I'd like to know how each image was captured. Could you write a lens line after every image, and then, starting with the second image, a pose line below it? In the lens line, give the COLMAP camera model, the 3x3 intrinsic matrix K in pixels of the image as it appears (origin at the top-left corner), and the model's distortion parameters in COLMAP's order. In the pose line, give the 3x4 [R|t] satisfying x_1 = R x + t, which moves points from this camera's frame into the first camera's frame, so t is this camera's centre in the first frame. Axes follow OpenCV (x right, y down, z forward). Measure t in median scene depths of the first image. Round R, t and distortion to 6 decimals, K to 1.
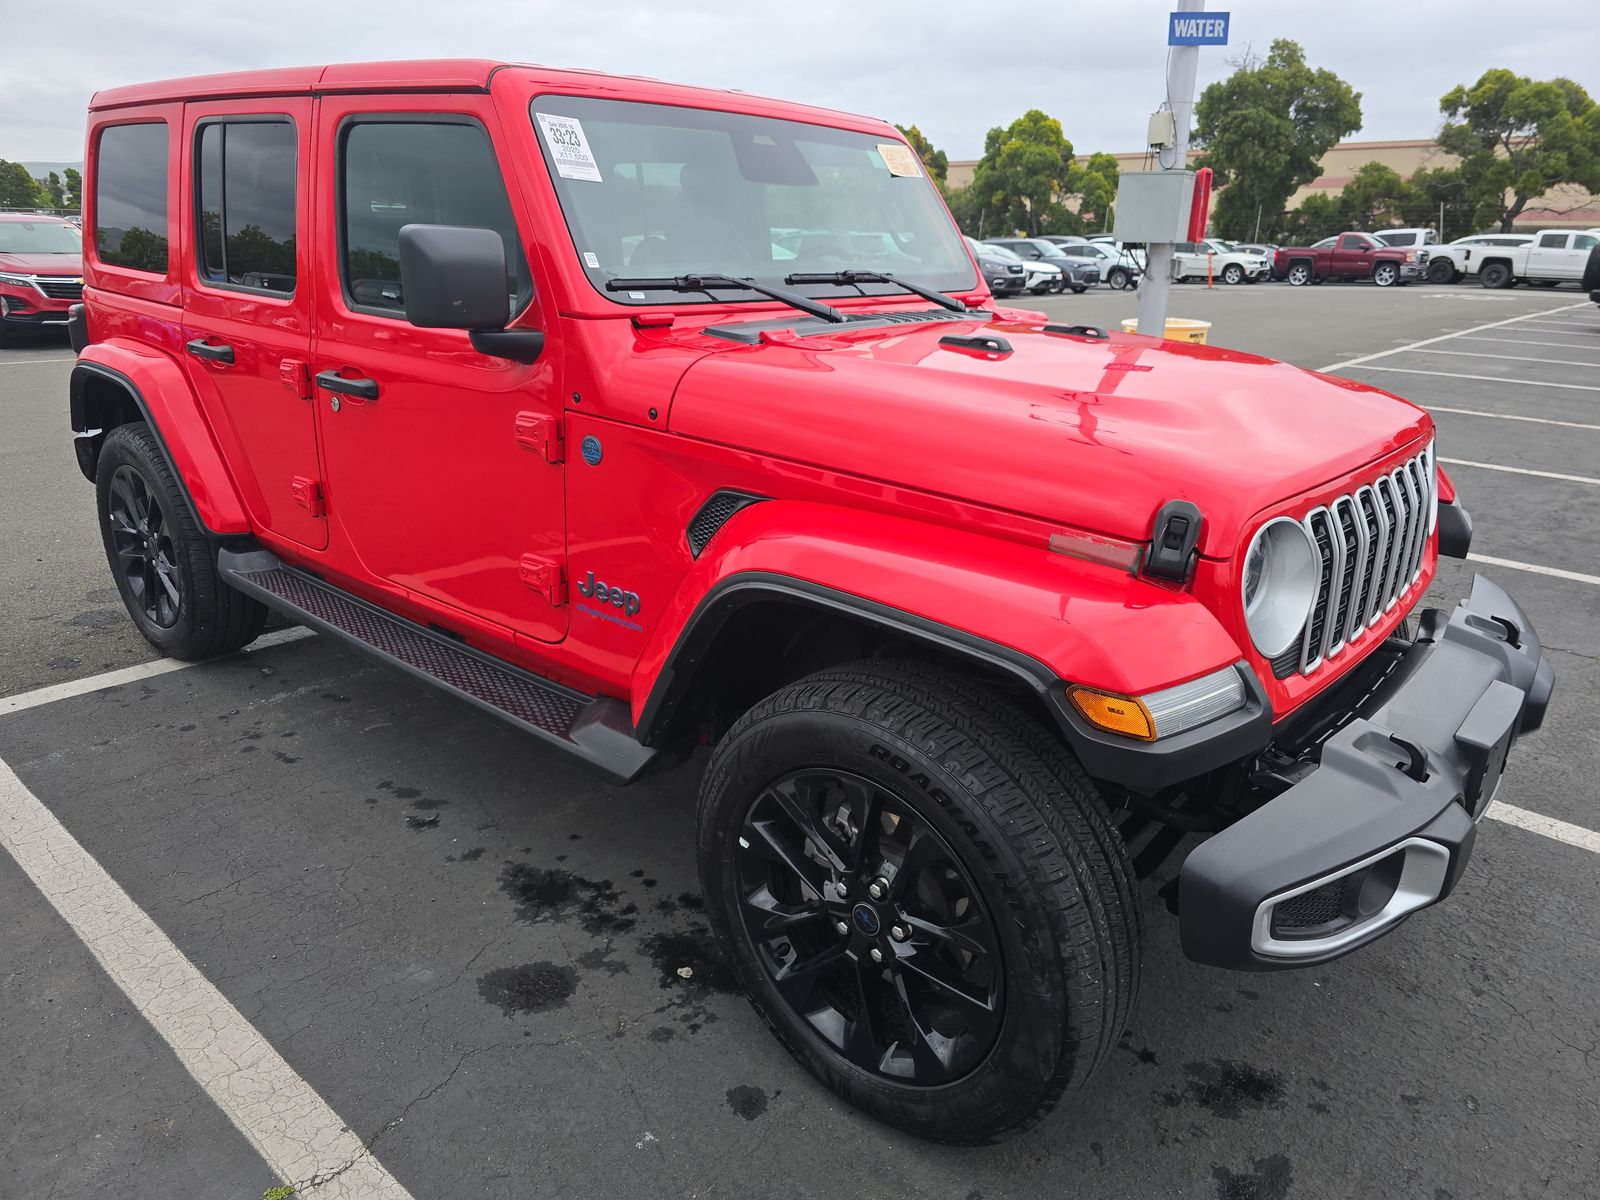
lens RADIAL K [[1092.4, 0, 818.8], [0, 1092.4, 599.0], [0, 0, 1]] dist [0.018933, -0.003057]
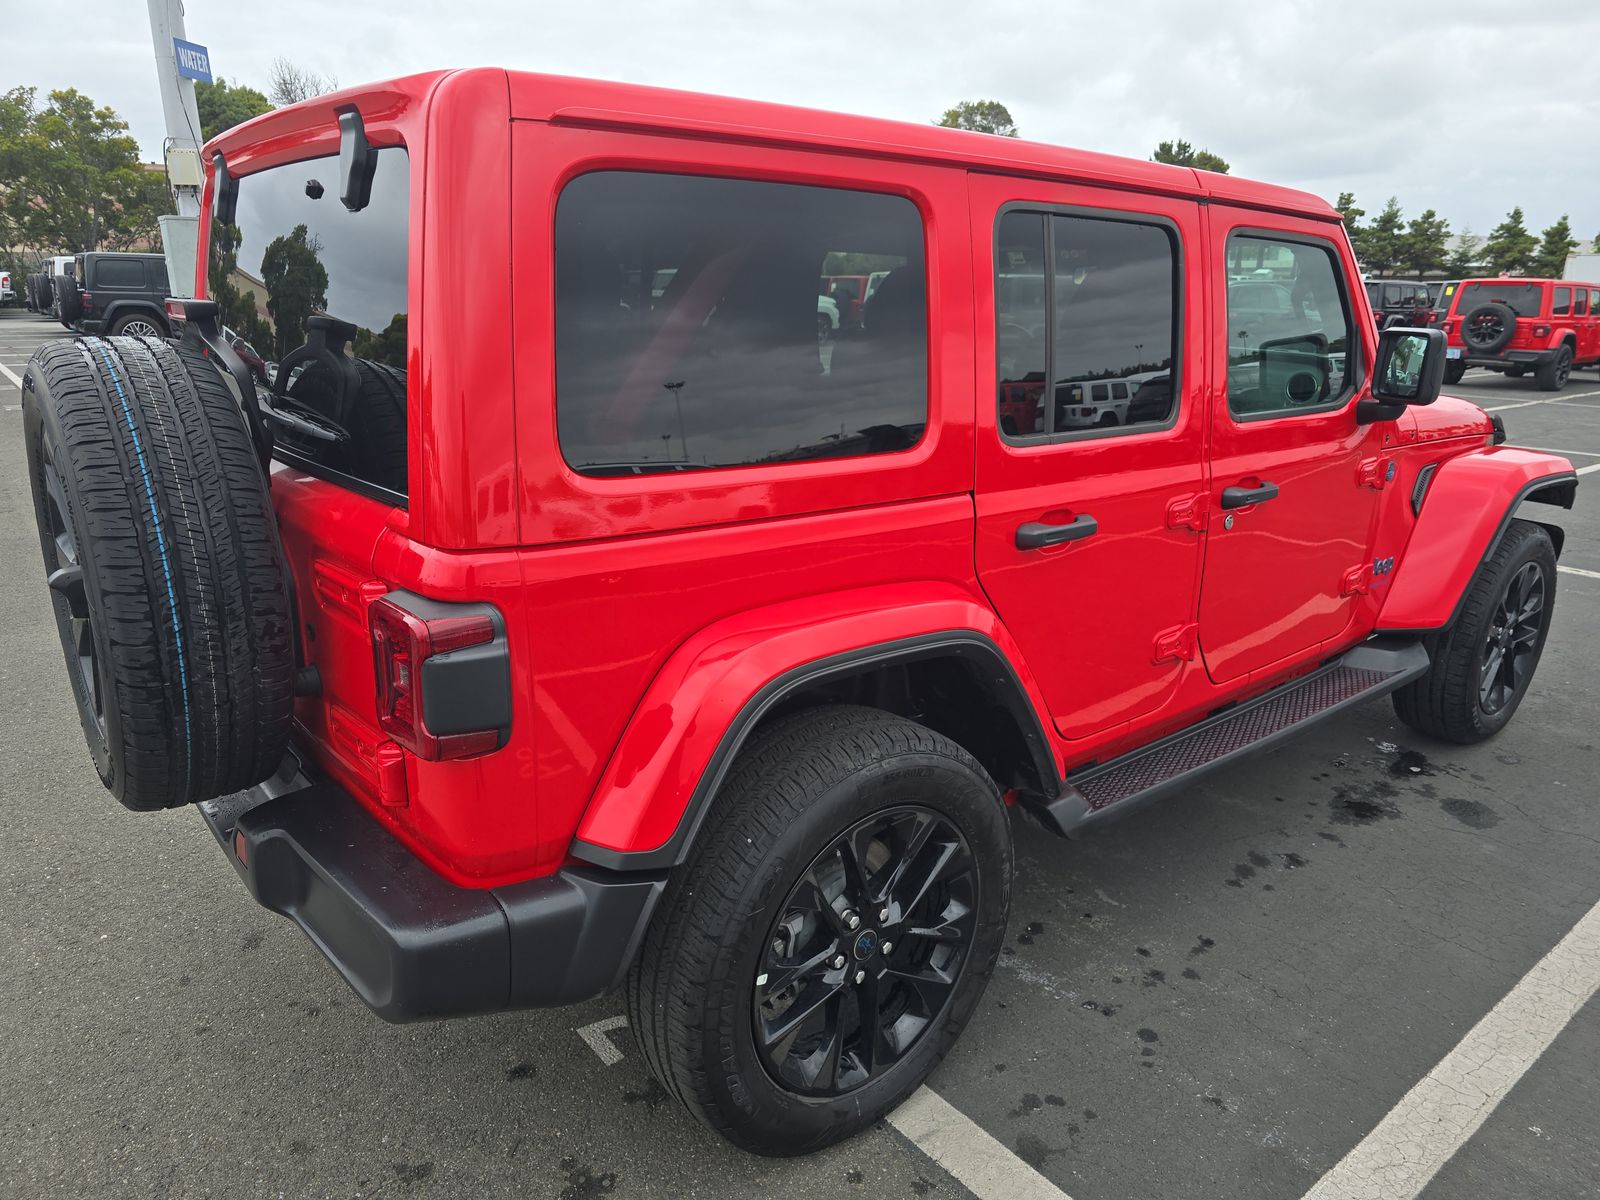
lens RADIAL K [[1092.4, 0, 818.8], [0, 1092.4, 599.0], [0, 0, 1]] dist [0.018933, -0.003057]
pose [[0.156911, -0.291718, 0.943546, -1.530093], [0.300203, 0.924263, 0.235833, -0.483147], [-0.940881, 0.246250, 0.232602, 1.230251]]
